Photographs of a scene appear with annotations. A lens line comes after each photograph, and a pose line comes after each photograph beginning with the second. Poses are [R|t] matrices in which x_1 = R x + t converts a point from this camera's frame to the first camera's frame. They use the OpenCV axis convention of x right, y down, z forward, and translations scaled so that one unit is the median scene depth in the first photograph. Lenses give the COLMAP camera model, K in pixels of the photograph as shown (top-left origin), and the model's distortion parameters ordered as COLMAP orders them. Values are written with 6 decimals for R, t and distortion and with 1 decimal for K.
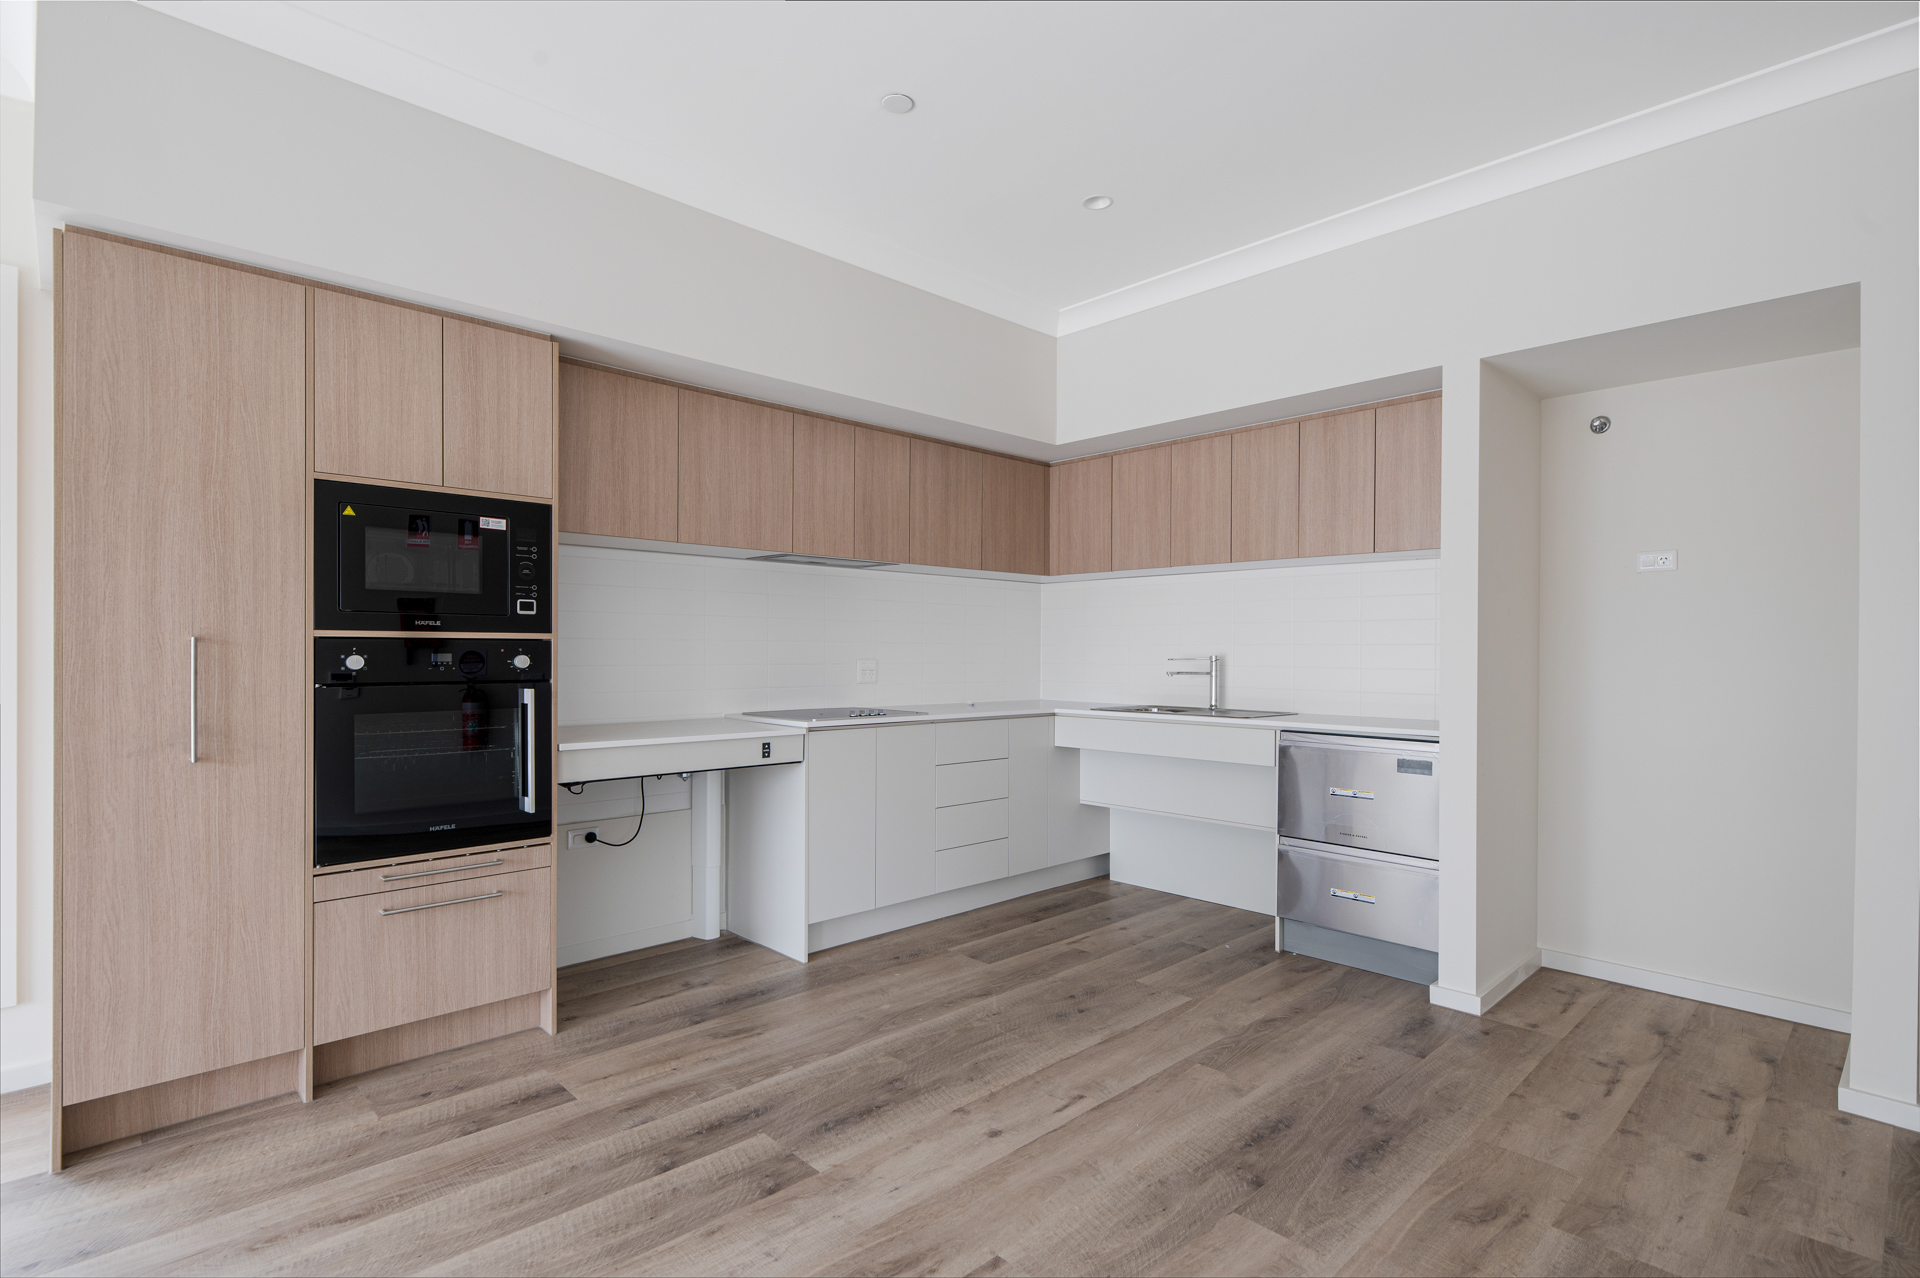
lens RADIAL K [[924.4, 0, 964.7], [0, 924.4, 649.8], [0, 0, 1]] dist [-0.004136, 0.000053]
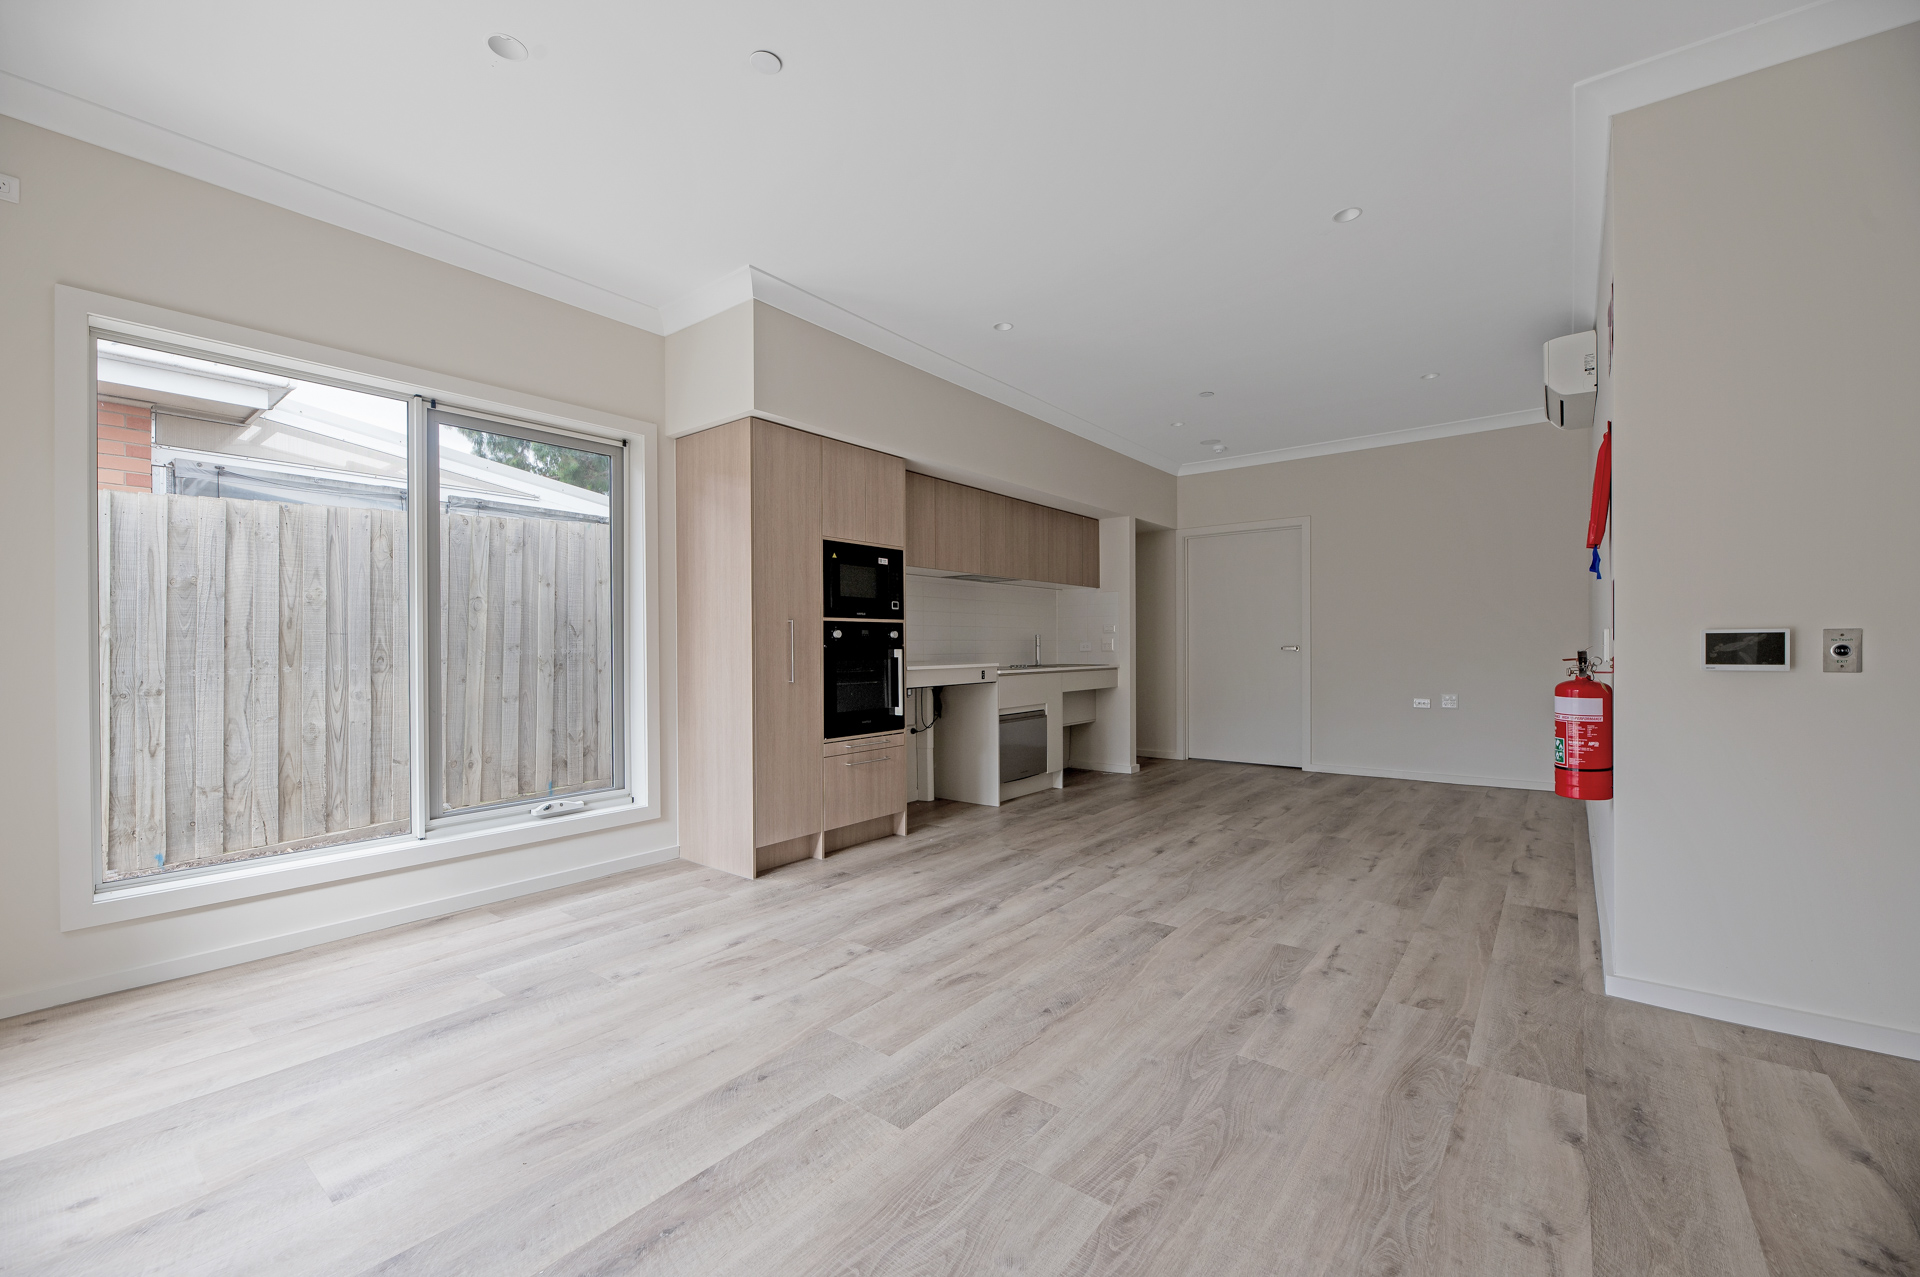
lens RADIAL K [[791.5, 0, 954.3], [0, 791.5, 635.2], [0, 0, 1]] dist [0.000279, -0.000100]
pose [[0.990863, 0.009572, 0.134533, -0.576948], [-0.010282, 0.999937, 0.004583, 0.005159], [-0.134481, -0.005925, 0.990898, -0.607669]]
